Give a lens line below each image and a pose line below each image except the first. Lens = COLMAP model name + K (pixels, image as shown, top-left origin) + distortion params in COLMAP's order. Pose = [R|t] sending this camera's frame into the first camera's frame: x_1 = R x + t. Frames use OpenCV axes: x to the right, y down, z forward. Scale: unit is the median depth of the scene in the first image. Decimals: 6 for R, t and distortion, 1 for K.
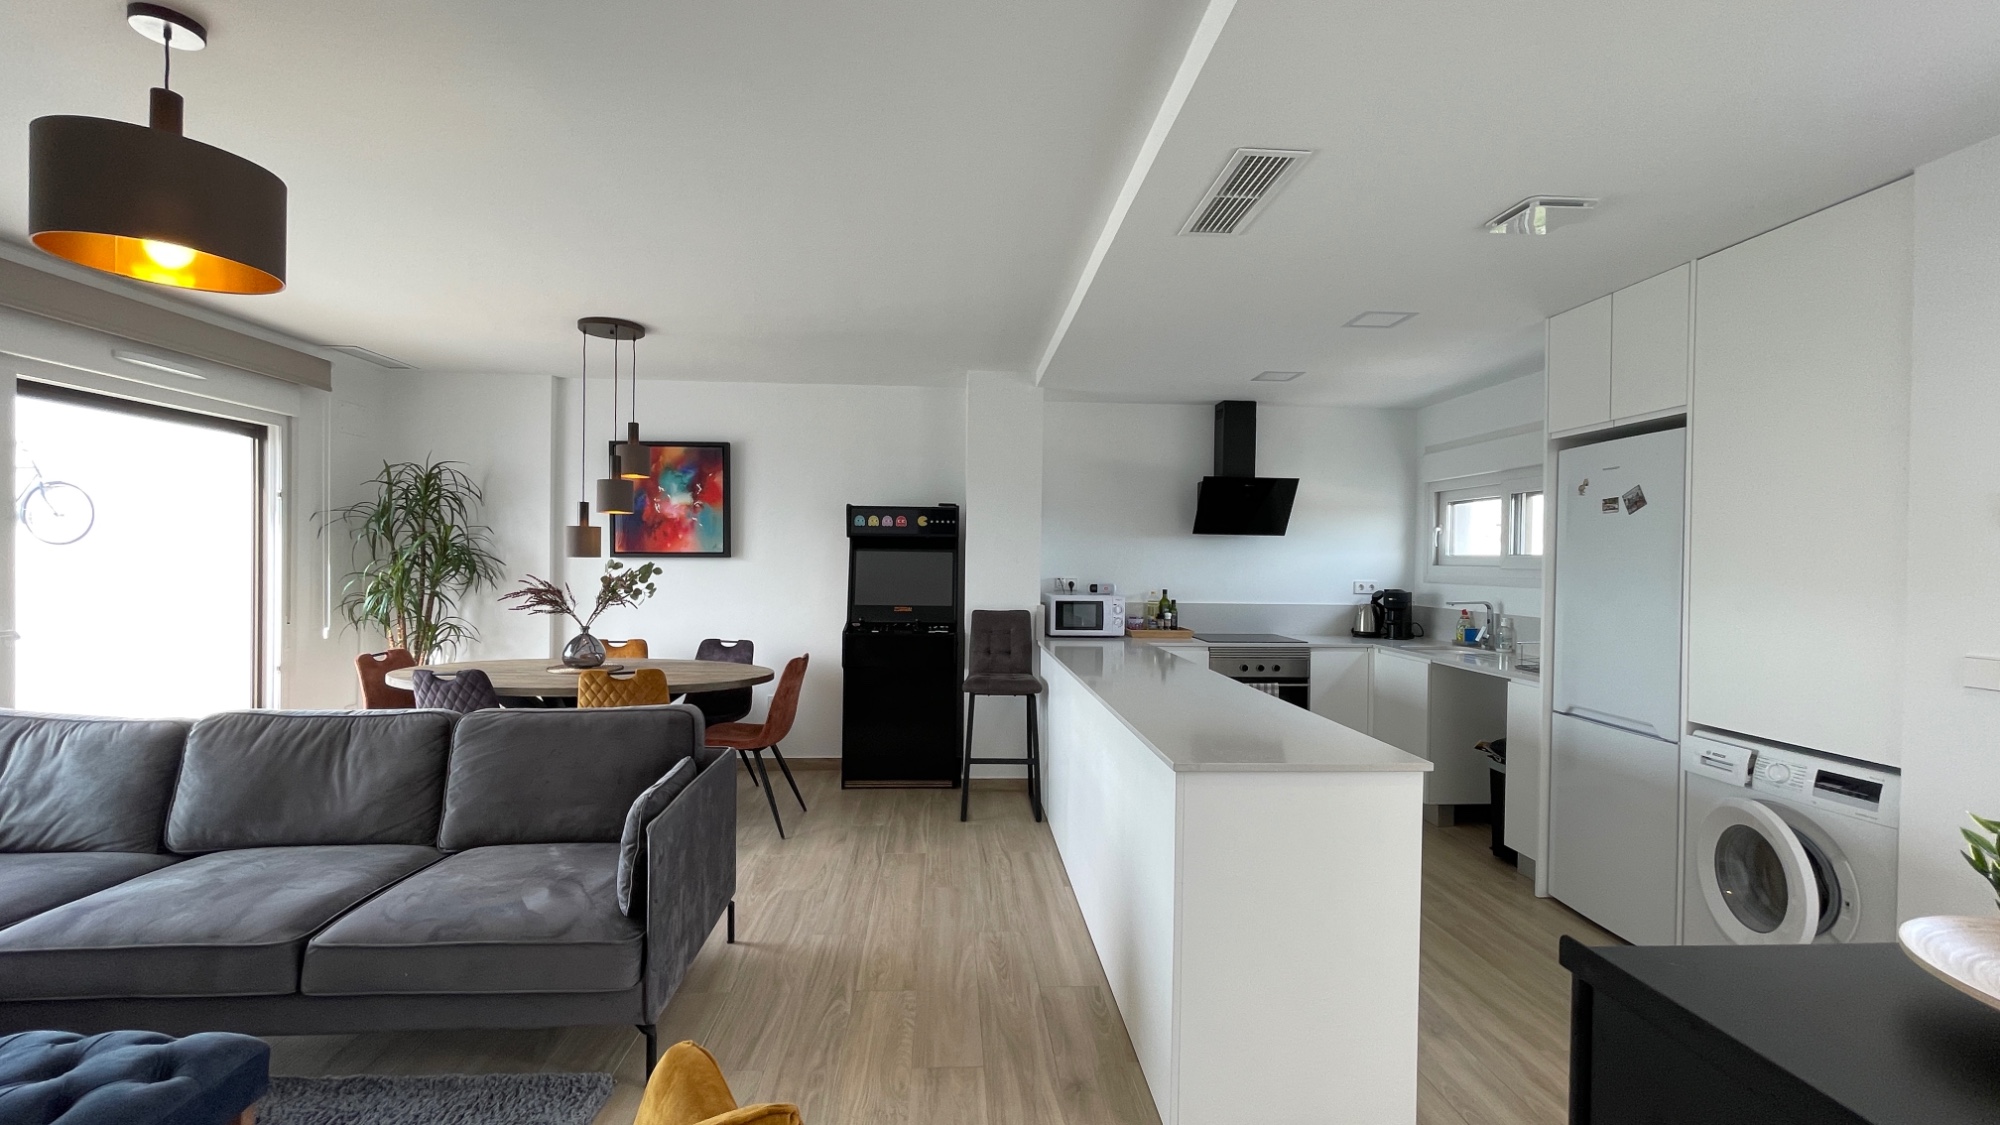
lens RADIAL K [[805.8, 0, 1000.0], [0, 805.8, 562.5], [0, 0, 1]] dist [0.000175, 0.000456]
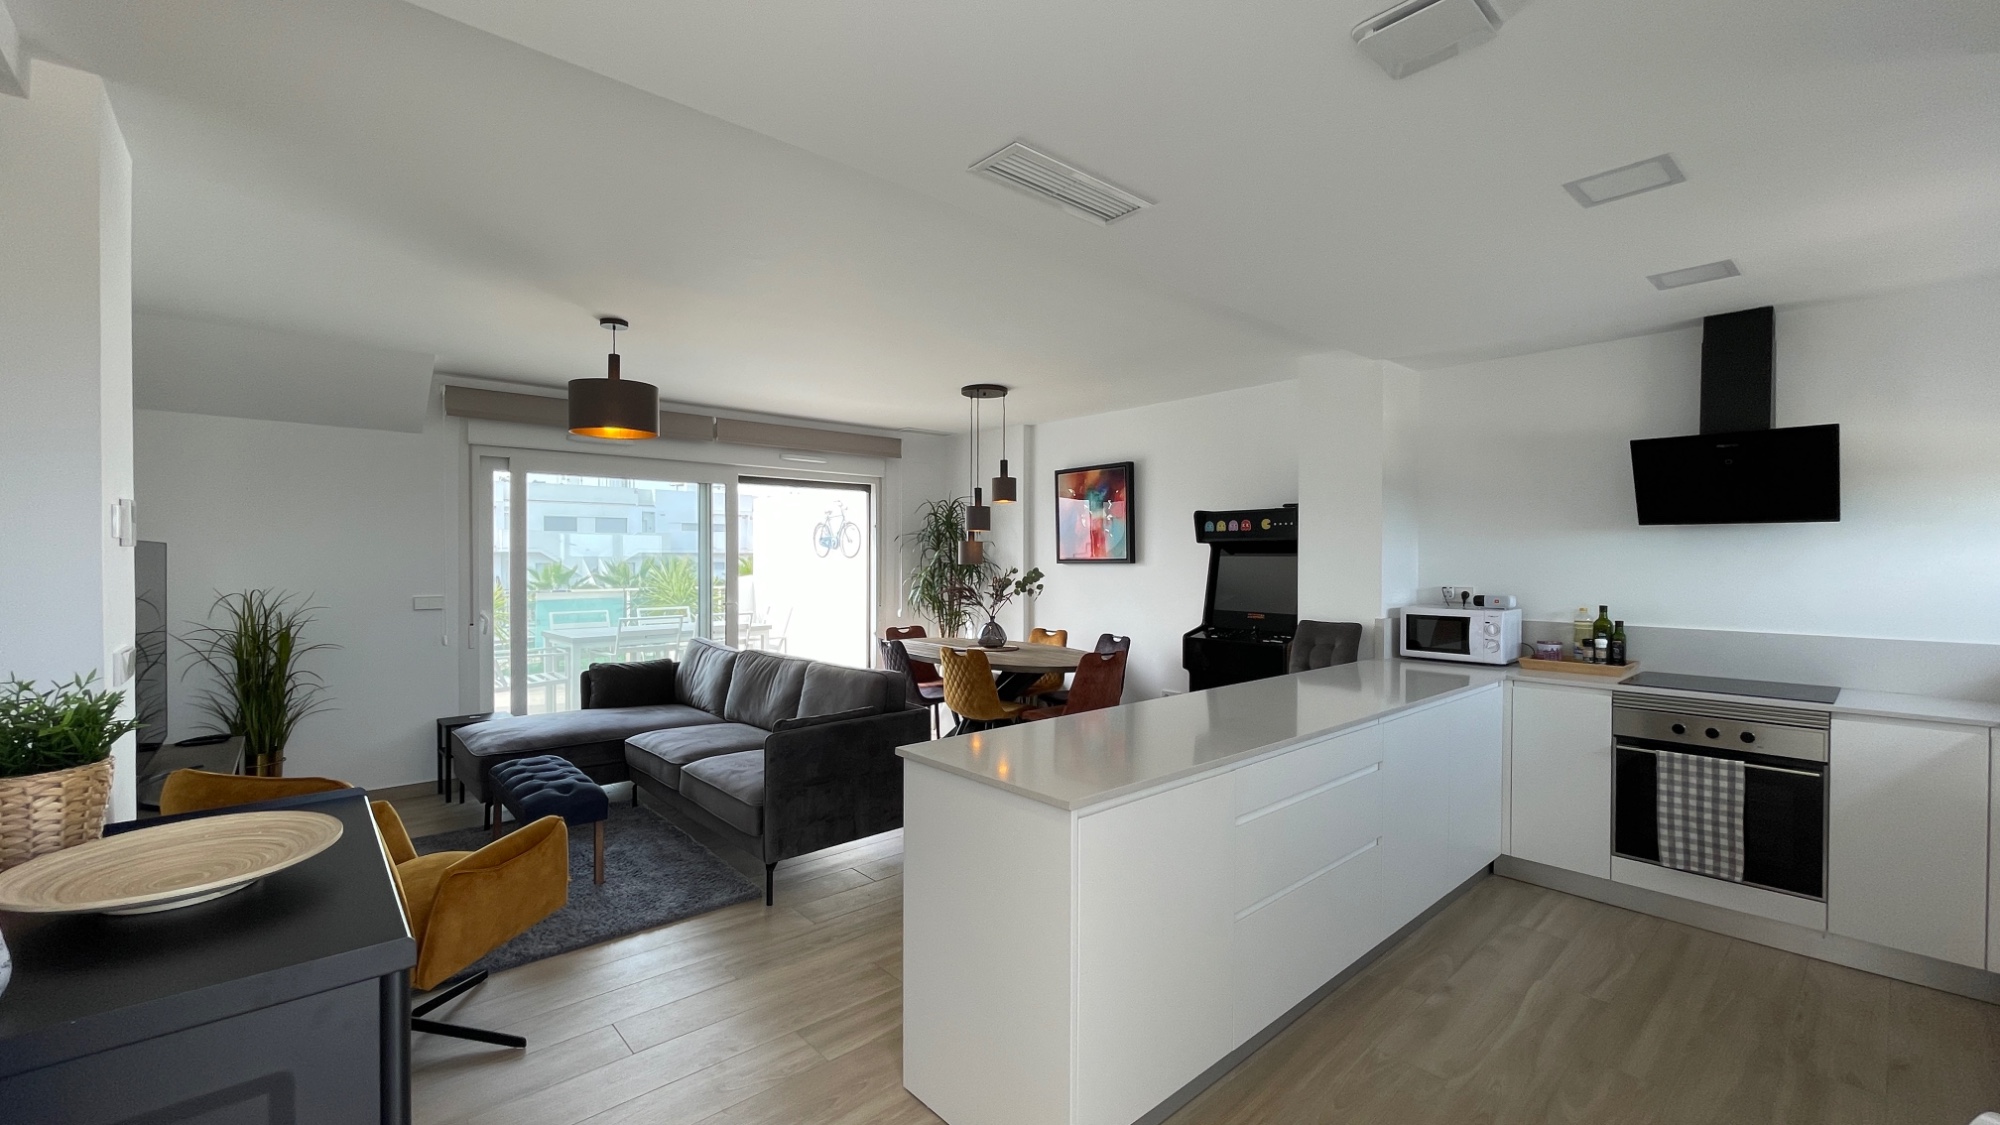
lens RADIAL K [[805.8, 0, 1000.0], [0, 805.8, 562.5], [0, 0, 1]] dist [0.000175, 0.000456]
pose [[0.627420, -0.005550, -0.778661, 0.501564], [-0.000491, 0.999972, -0.007524, 0.001335], [0.778681, 0.005103, 0.627399, 0.174573]]
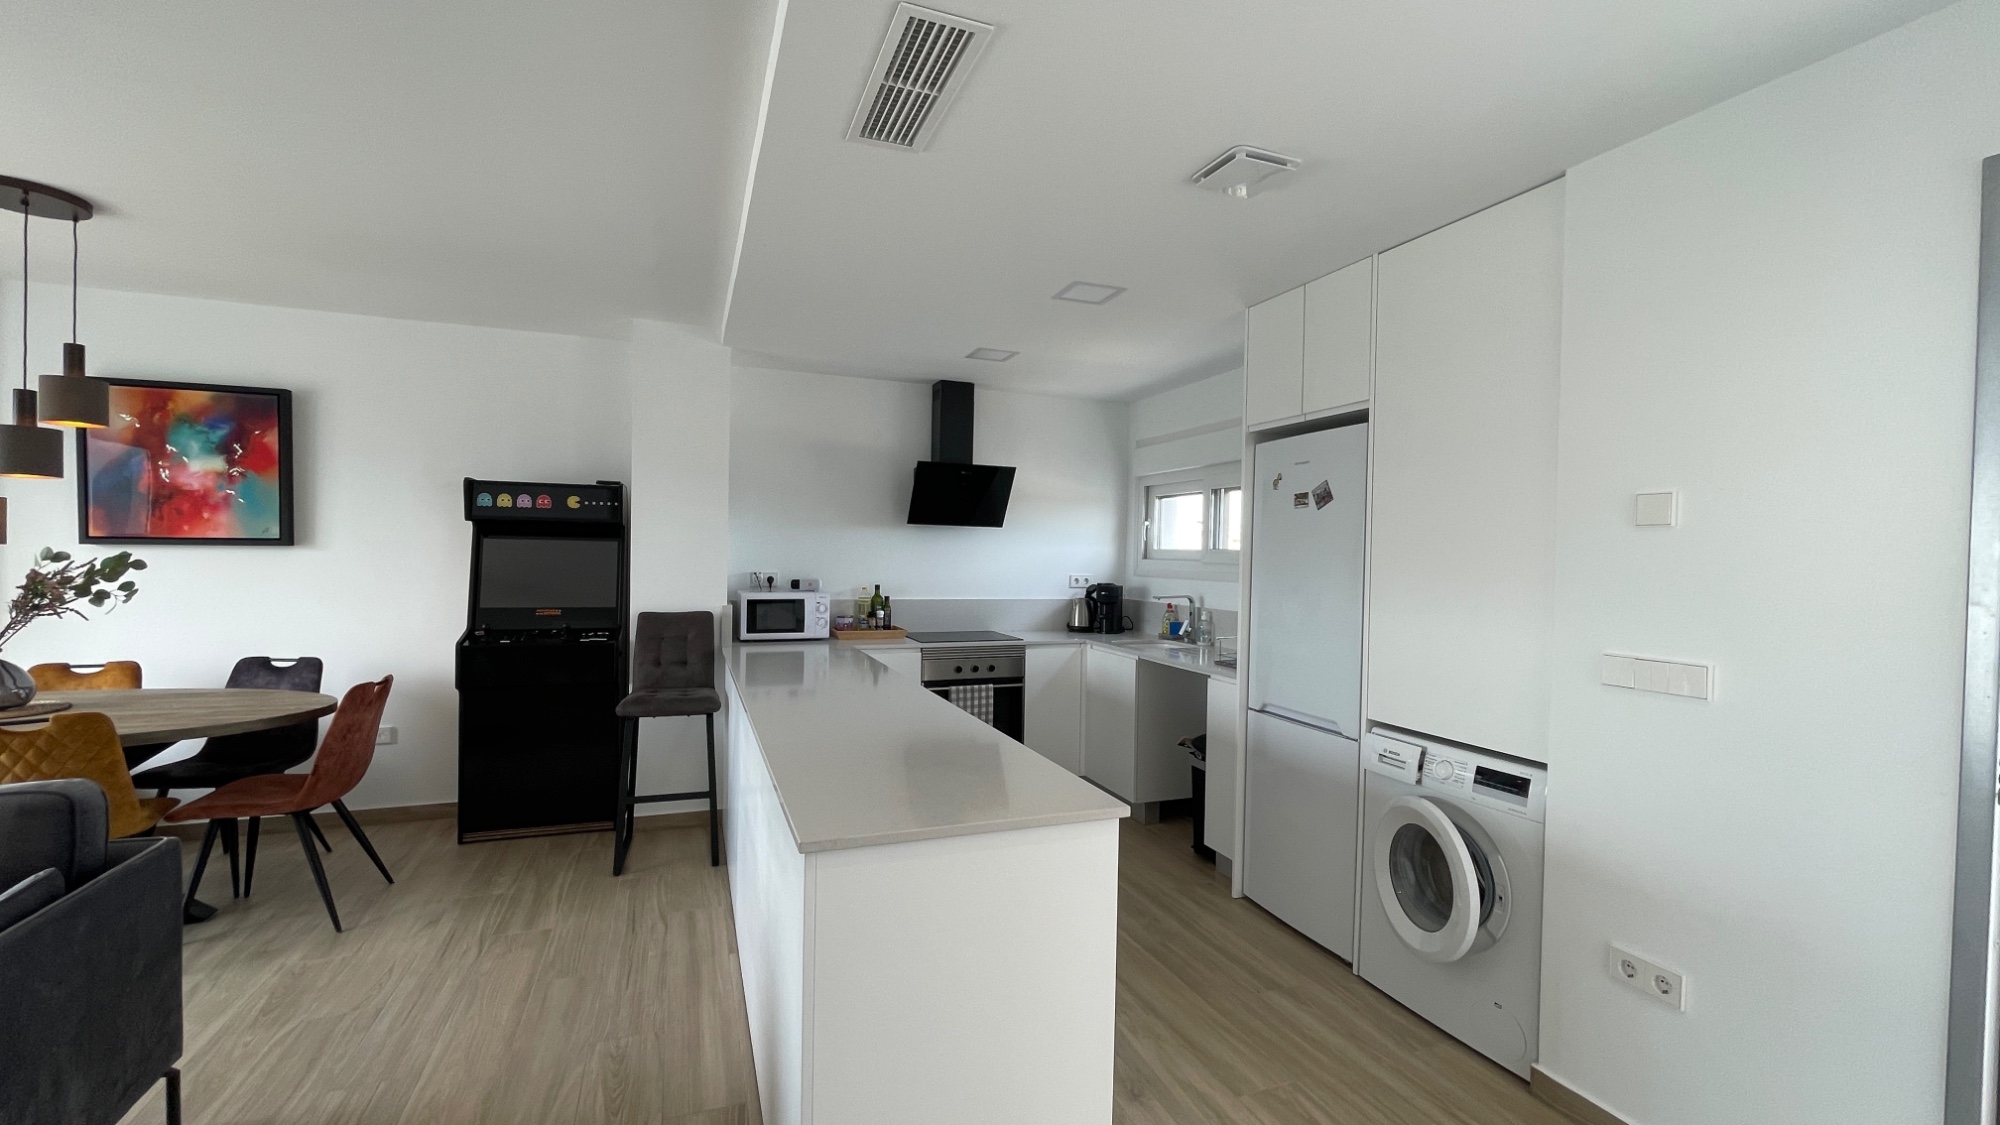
lens RADIAL K [[800.4, 0, 1000.0], [0, 800.4, 562.5], [0, 0, 1]] dist [-0.003625, -0.000399]
pose [[0.951881, 0.001581, 0.306463, 0.071506], [-0.005188, 0.999927, 0.010956, -0.002529], [-0.306424, -0.012019, 0.951819, 0.120431]]
